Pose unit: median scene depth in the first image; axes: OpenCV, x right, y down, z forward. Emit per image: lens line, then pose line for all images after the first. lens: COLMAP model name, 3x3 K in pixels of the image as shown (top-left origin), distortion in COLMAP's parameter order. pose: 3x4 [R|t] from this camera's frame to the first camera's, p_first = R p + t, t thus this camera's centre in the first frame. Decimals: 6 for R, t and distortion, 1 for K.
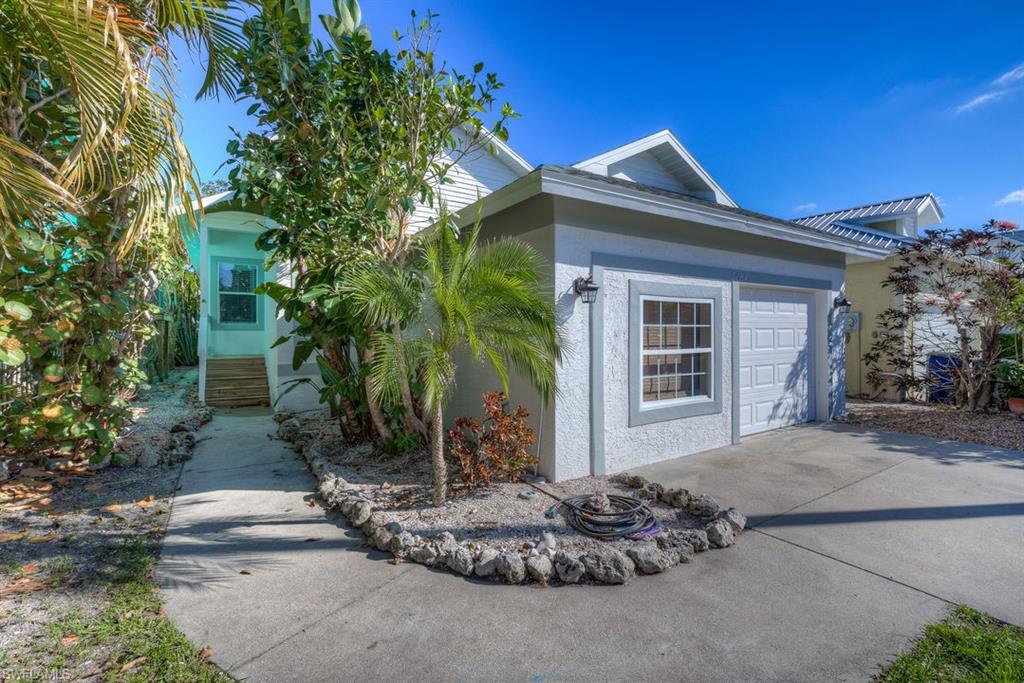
lens RADIAL K [[465.3, 0, 513.6], [0, 465.3, 338.0], [0, 0, 1]] dist [-0.009375, 0.000870]
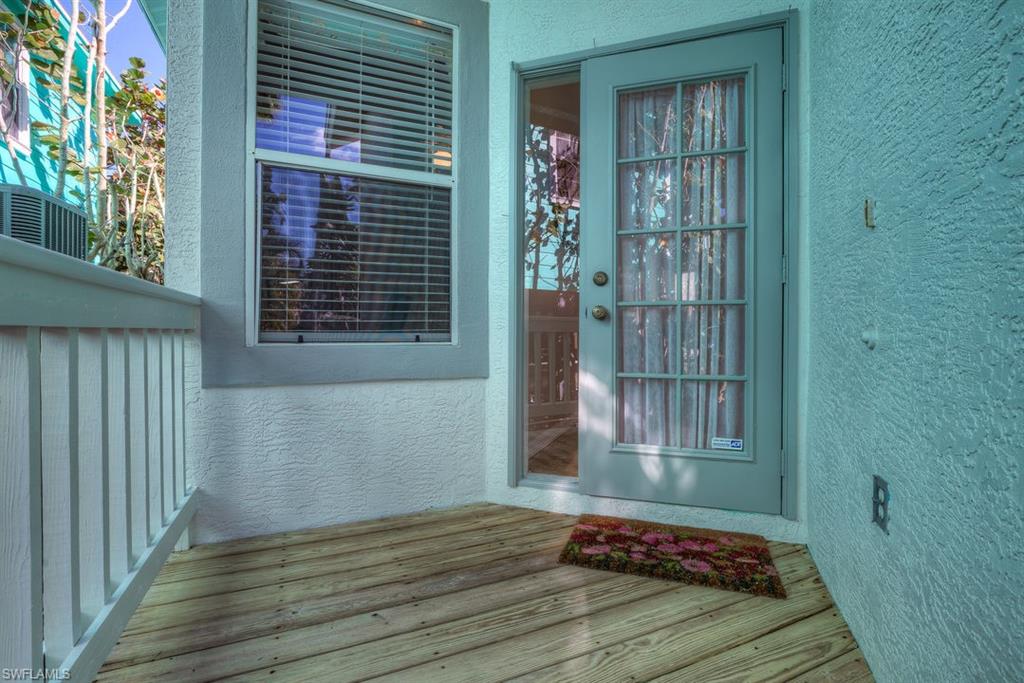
lens RADIAL K [[465.3, 0, 511.5], [0, 465.3, 338.7], [0, 0, 1]] dist [-0.009375, 0.000870]
pose [[0.986099, 0.000544, -0.166156, -0.554141], [-0.000629, 1.000000, -0.000458, -0.035687], [0.166156, 0.000556, 0.986099, 0.912121]]
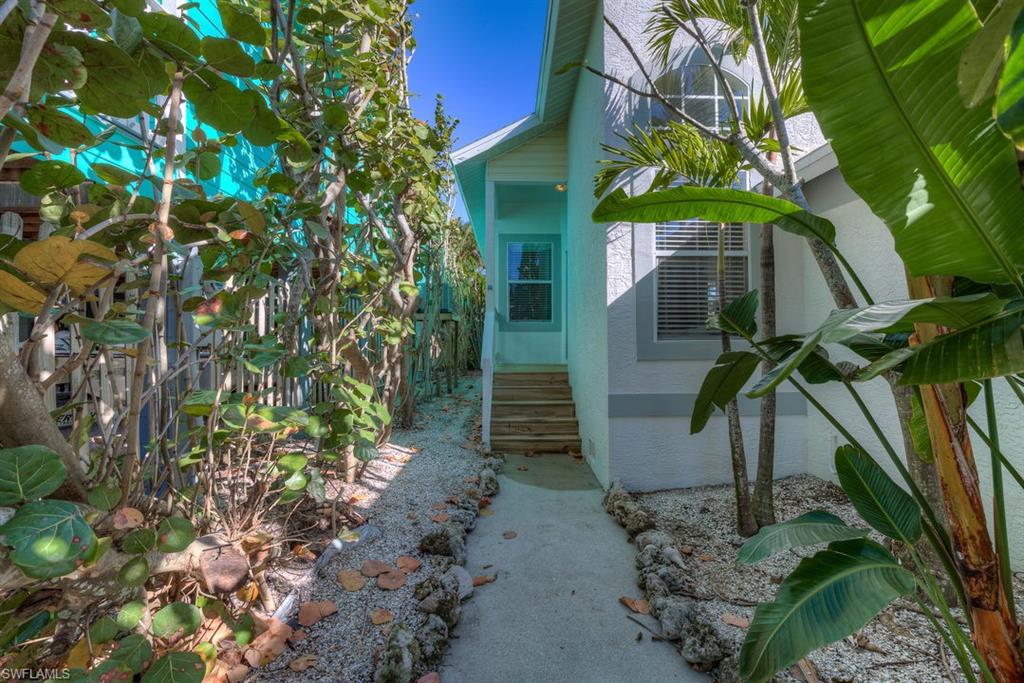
lens RADIAL K [[465.3, 0, 512.1], [0, 465.3, 338.2], [0, 0, 1]] dist [-0.009375, 0.000870]
pose [[0.850717, -0.001516, -0.525622, -0.245038], [-0.002661, 0.999971, -0.007190, -0.000129], [0.525617, 0.007515, 0.850688, 0.379804]]
